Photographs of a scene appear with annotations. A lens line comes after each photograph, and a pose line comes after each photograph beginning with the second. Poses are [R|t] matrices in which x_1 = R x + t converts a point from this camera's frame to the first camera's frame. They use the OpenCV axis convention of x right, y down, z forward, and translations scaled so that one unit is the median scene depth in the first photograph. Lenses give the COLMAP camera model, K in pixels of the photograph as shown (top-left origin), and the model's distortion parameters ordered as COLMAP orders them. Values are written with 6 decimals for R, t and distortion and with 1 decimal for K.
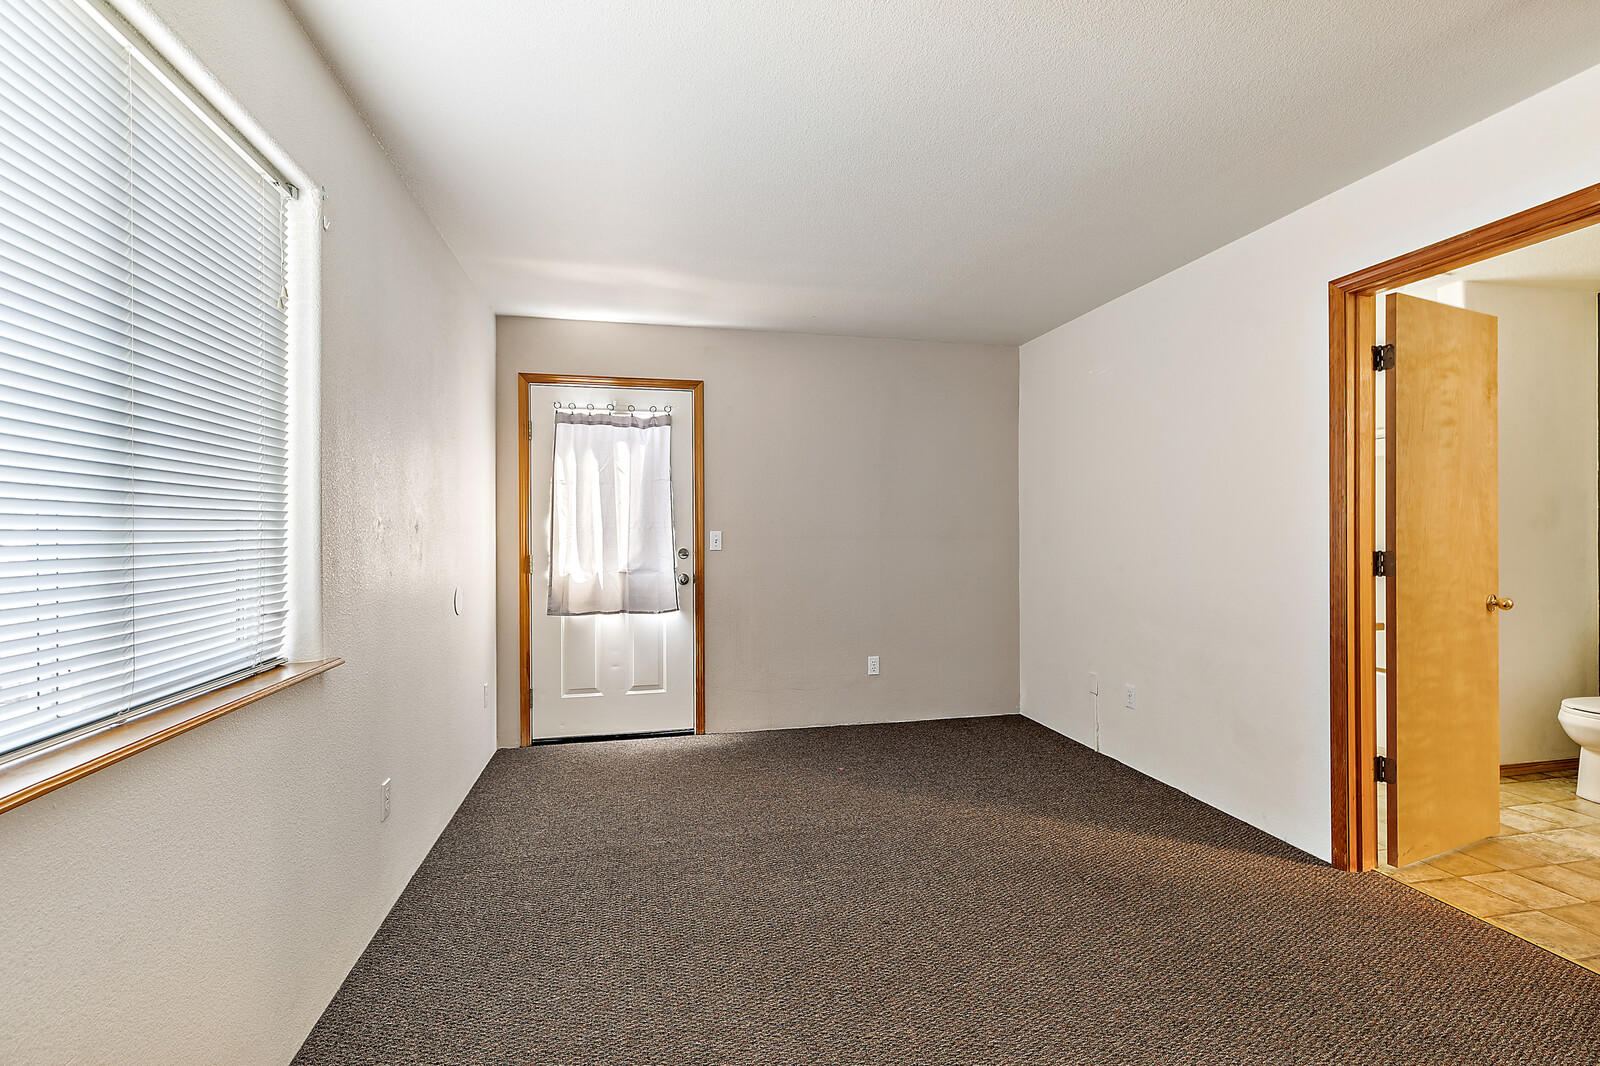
lens RADIAL K [[739.3, 0, 811.4], [0, 739.3, 533.0], [0, 0, 1]] dist [0.011139, -0.003716]
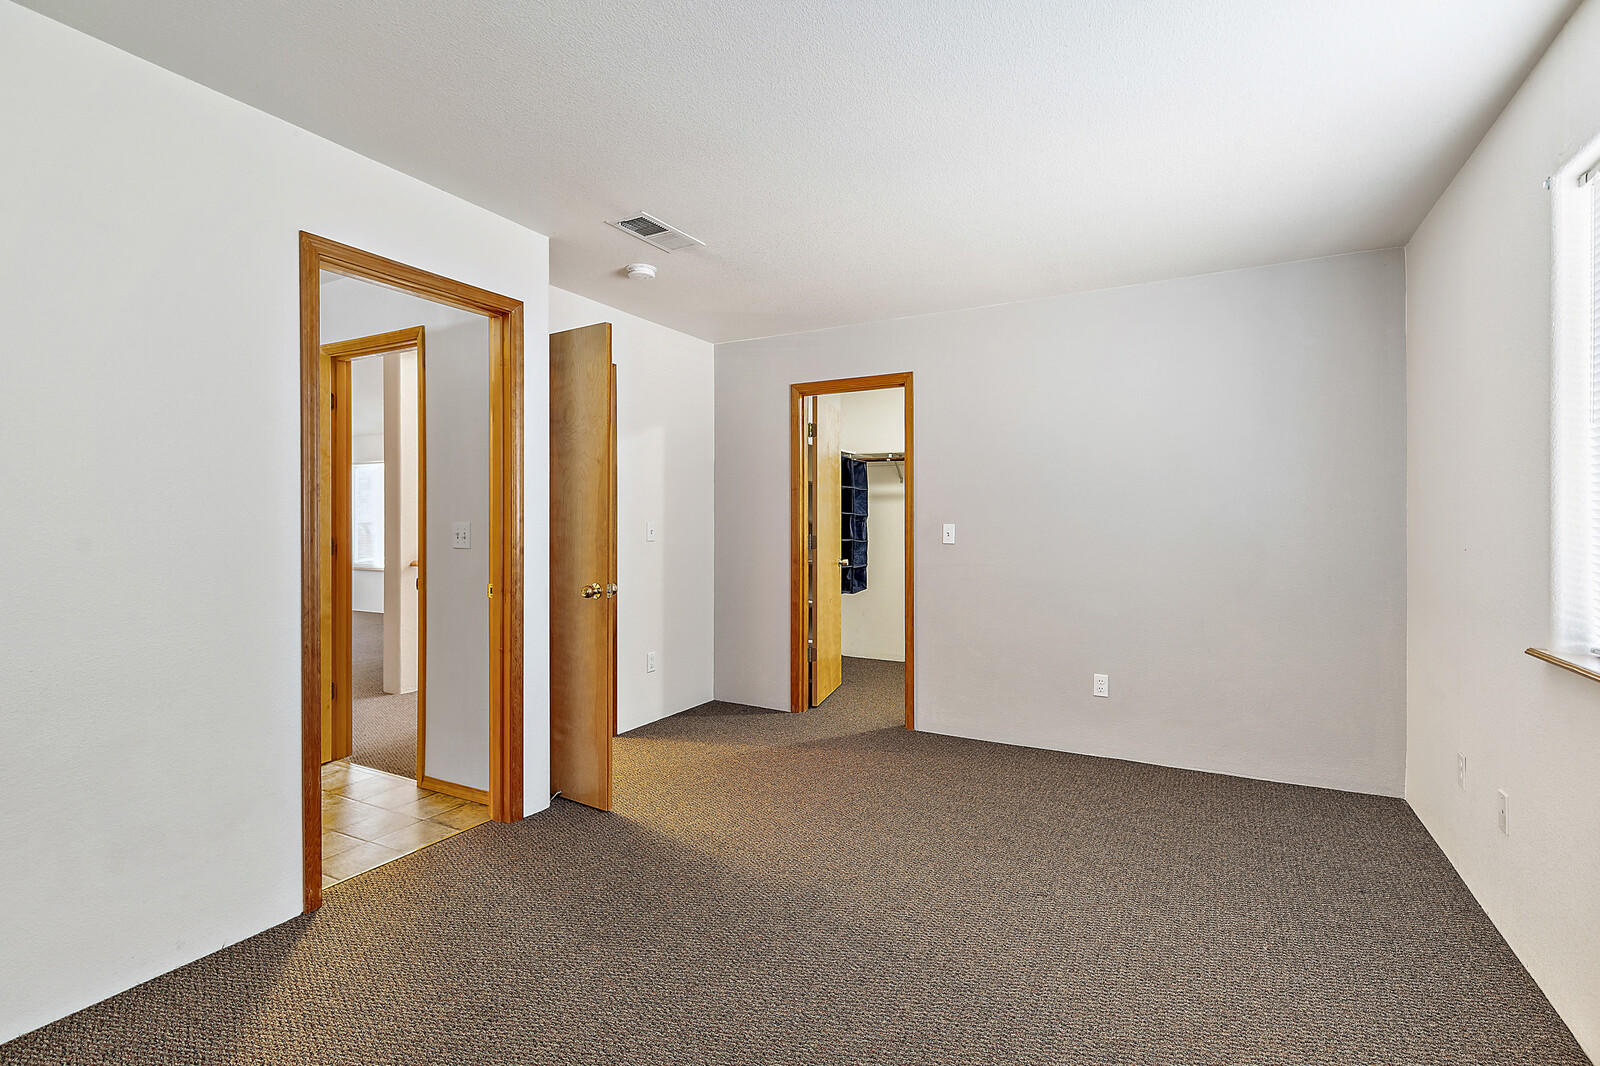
lens RADIAL K [[739.3, 0, 808.8], [0, 739.3, 526.9], [0, 0, 1]] dist [0.011139, -0.003716]
pose [[-0.743760, 0.002489, 0.668443, -0.304708], [0.008564, 0.999946, 0.005806, 0.000433], [-0.668392, 0.010043, -0.743741, 1.245389]]
